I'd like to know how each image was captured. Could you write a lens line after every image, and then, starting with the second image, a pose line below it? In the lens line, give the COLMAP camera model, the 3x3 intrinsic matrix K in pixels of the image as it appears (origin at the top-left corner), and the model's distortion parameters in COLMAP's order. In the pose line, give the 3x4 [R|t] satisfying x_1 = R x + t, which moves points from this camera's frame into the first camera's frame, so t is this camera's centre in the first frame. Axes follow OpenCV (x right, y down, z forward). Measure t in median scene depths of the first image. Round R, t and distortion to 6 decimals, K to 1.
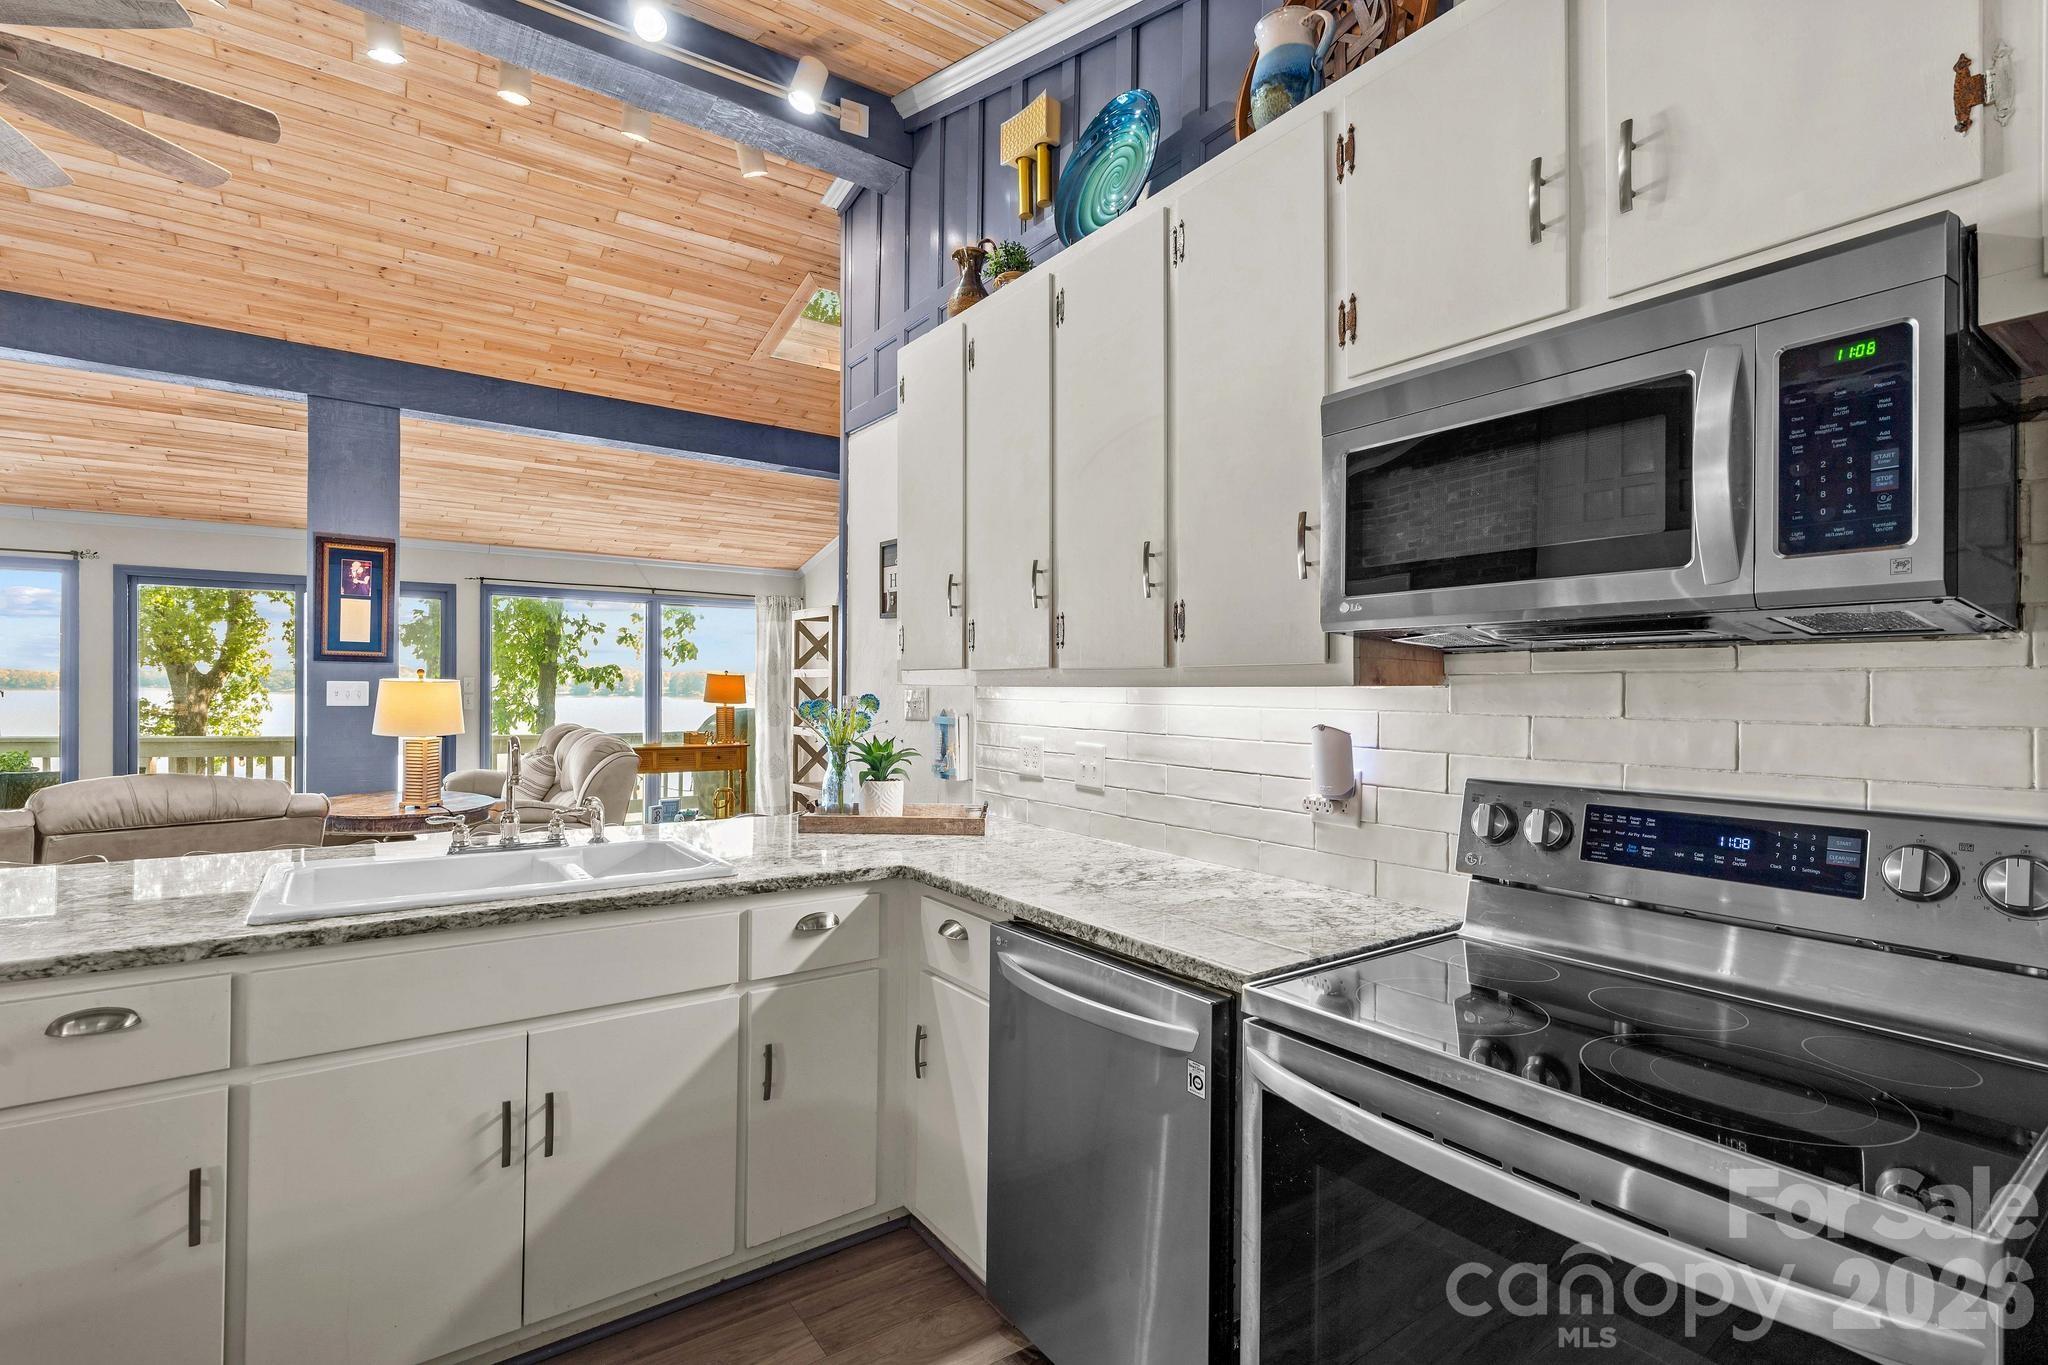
lens RADIAL K [[931.8, 0, 1007.8], [0, 931.8, 689.4], [0, 0, 1]] dist [-0.007971, 0.002812]
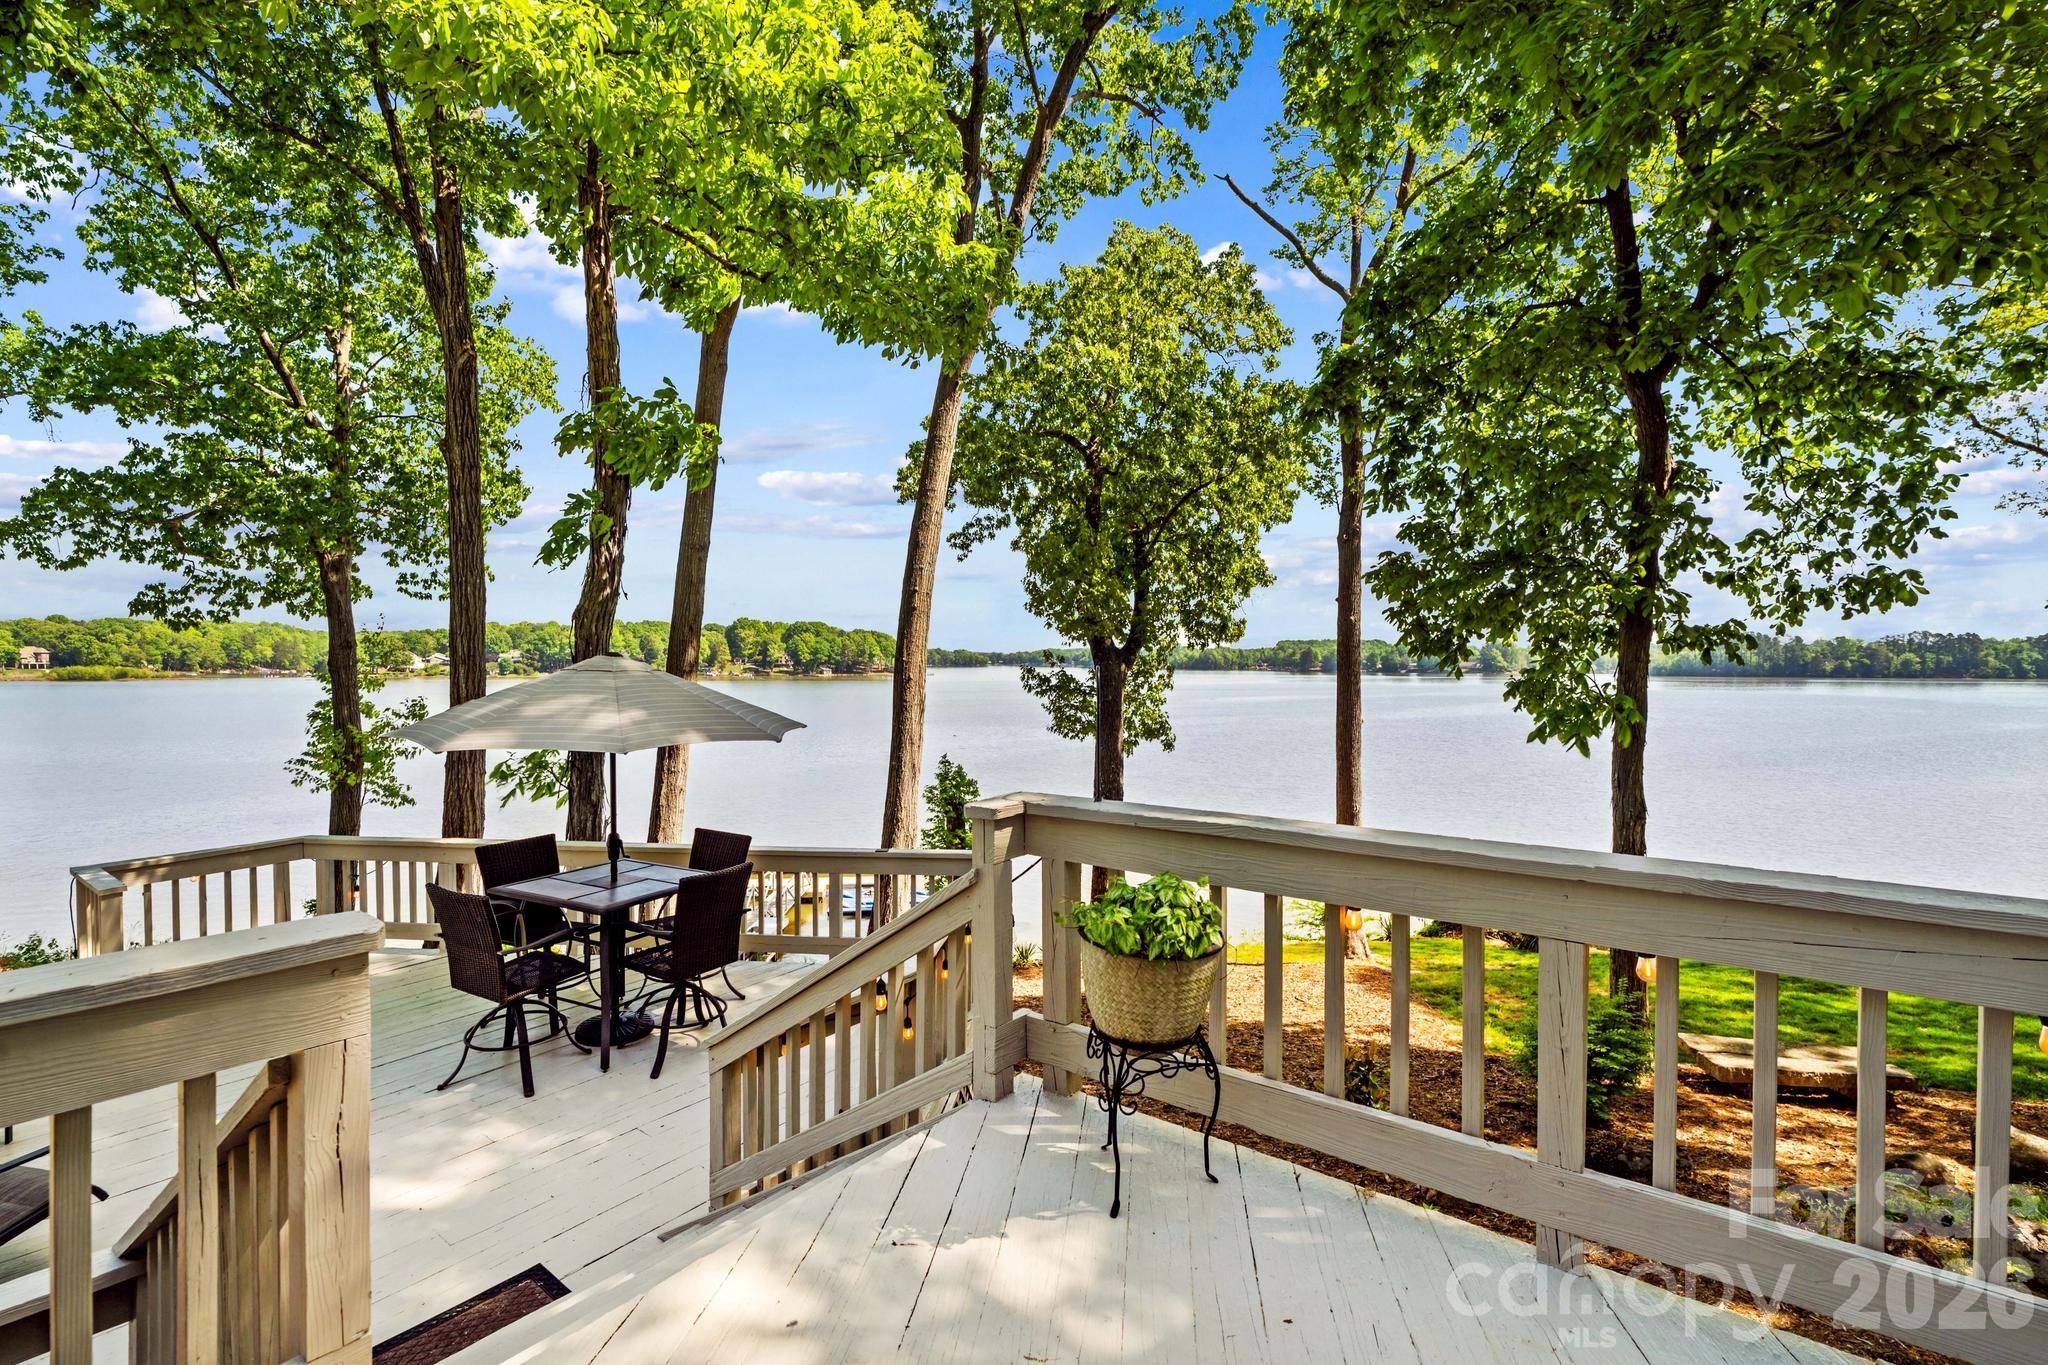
lens RADIAL K [[931.8, 0, 1019.7], [0, 931.8, 679.5], [0, 0, 1]] dist [-0.007971, 0.002812]
pose [[0.729657, 0.009418, -0.683748, -1.865092], [0.001492, 0.999881, 0.015364, -0.000551], [0.683812, -0.012231, 0.729556, 1.561465]]
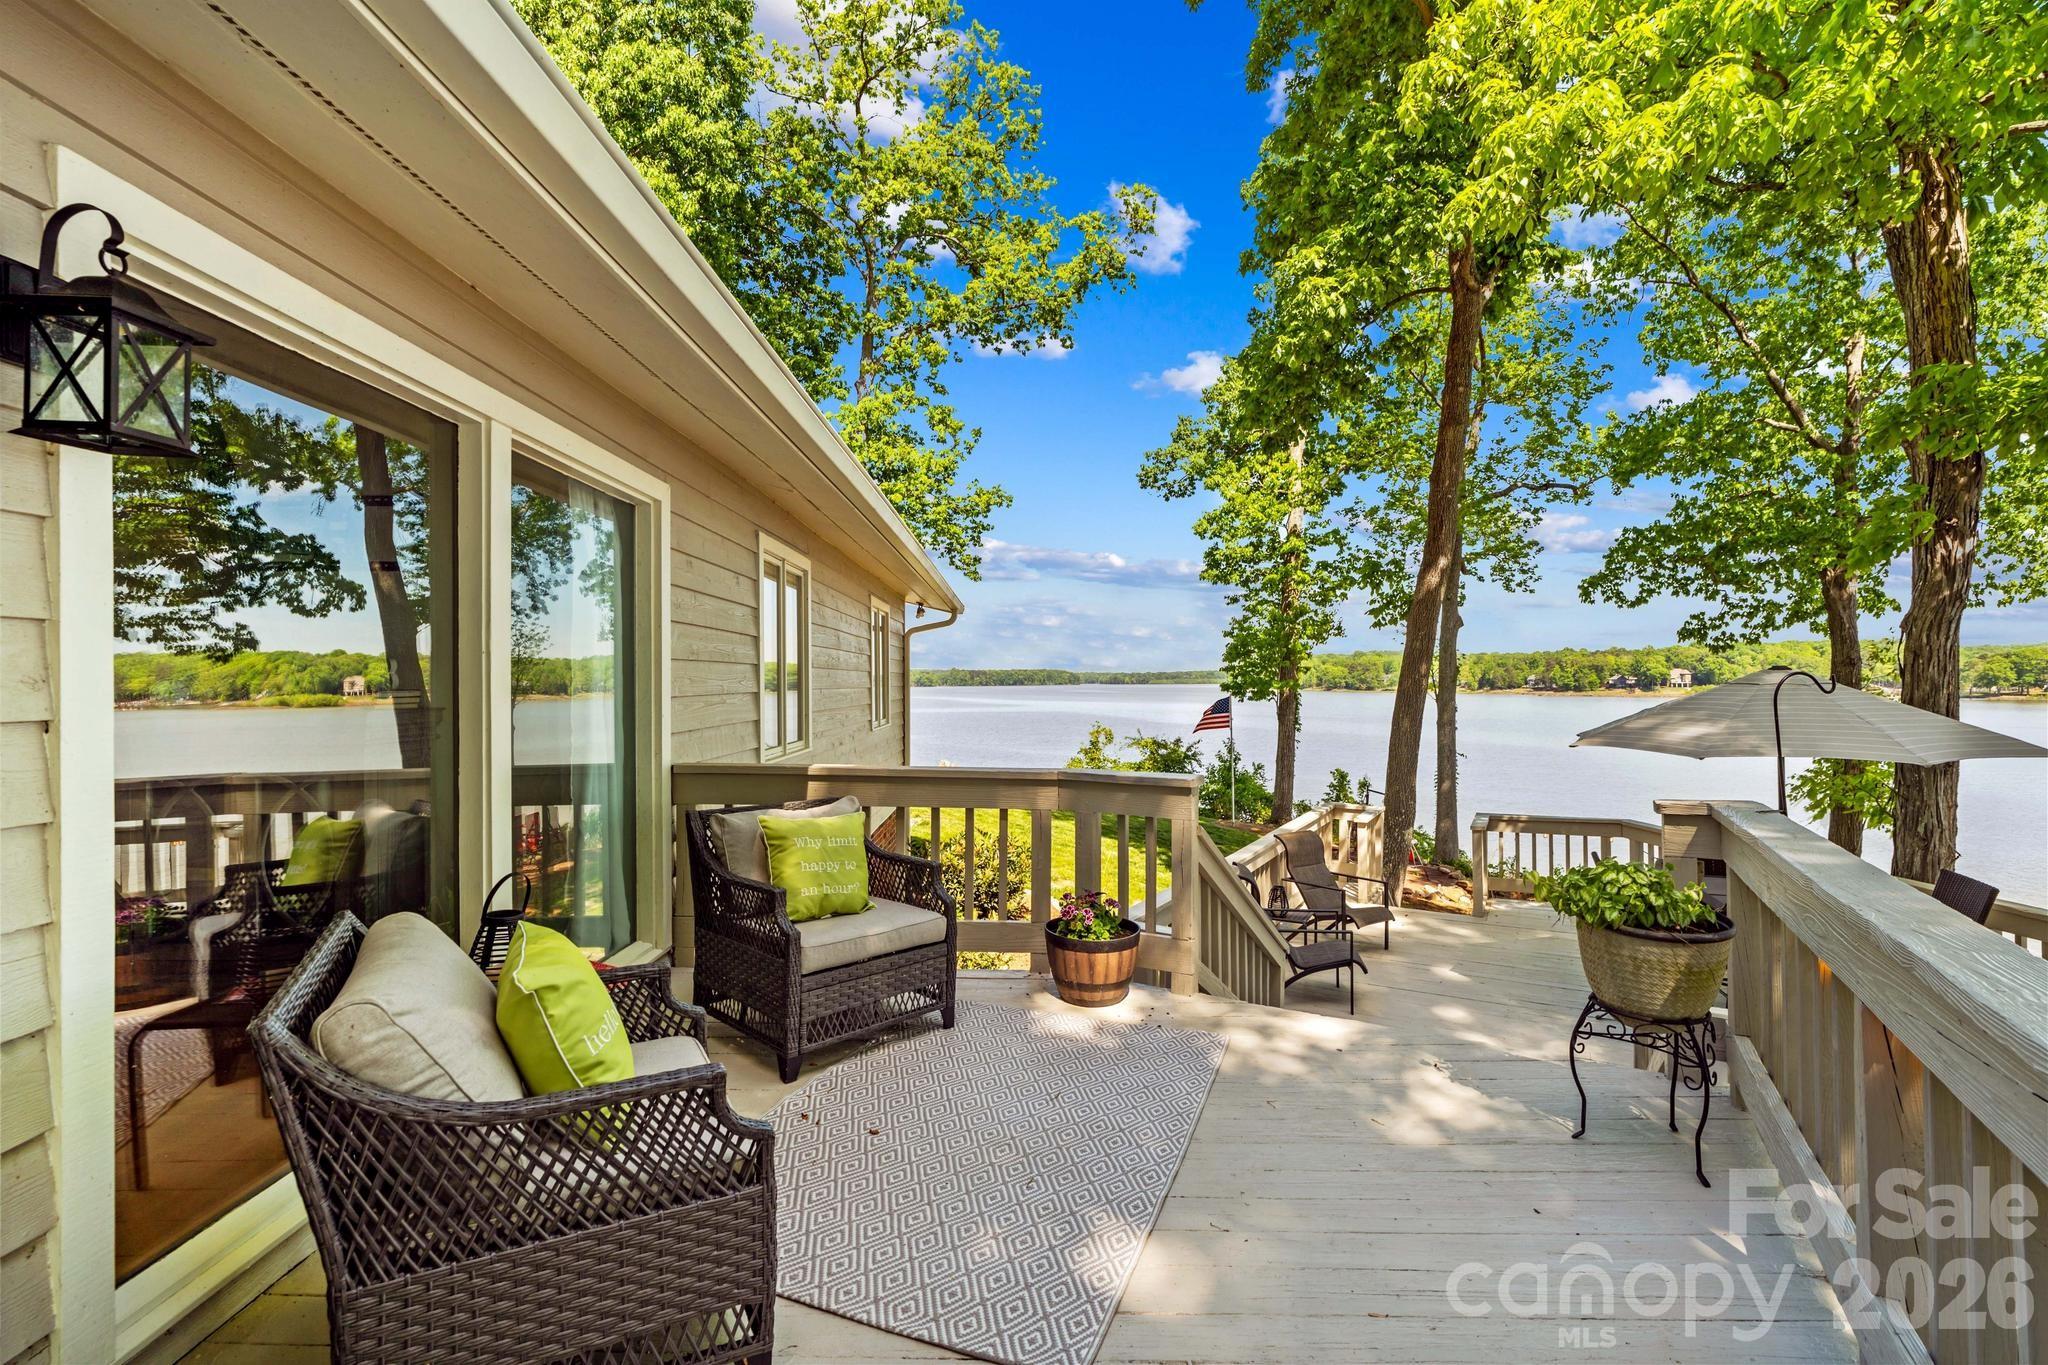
lens RADIAL K [[931.8, 0, 1008.3], [0, 931.8, 683.5], [0, 0, 1]] dist [-0.007971, 0.002812]
pose [[-0.595003, -0.002330, -0.803720, -1.345017], [-0.001288, 0.999997, -0.001946, 0.012794], [0.803722, -0.000122, -0.595005, 2.169840]]
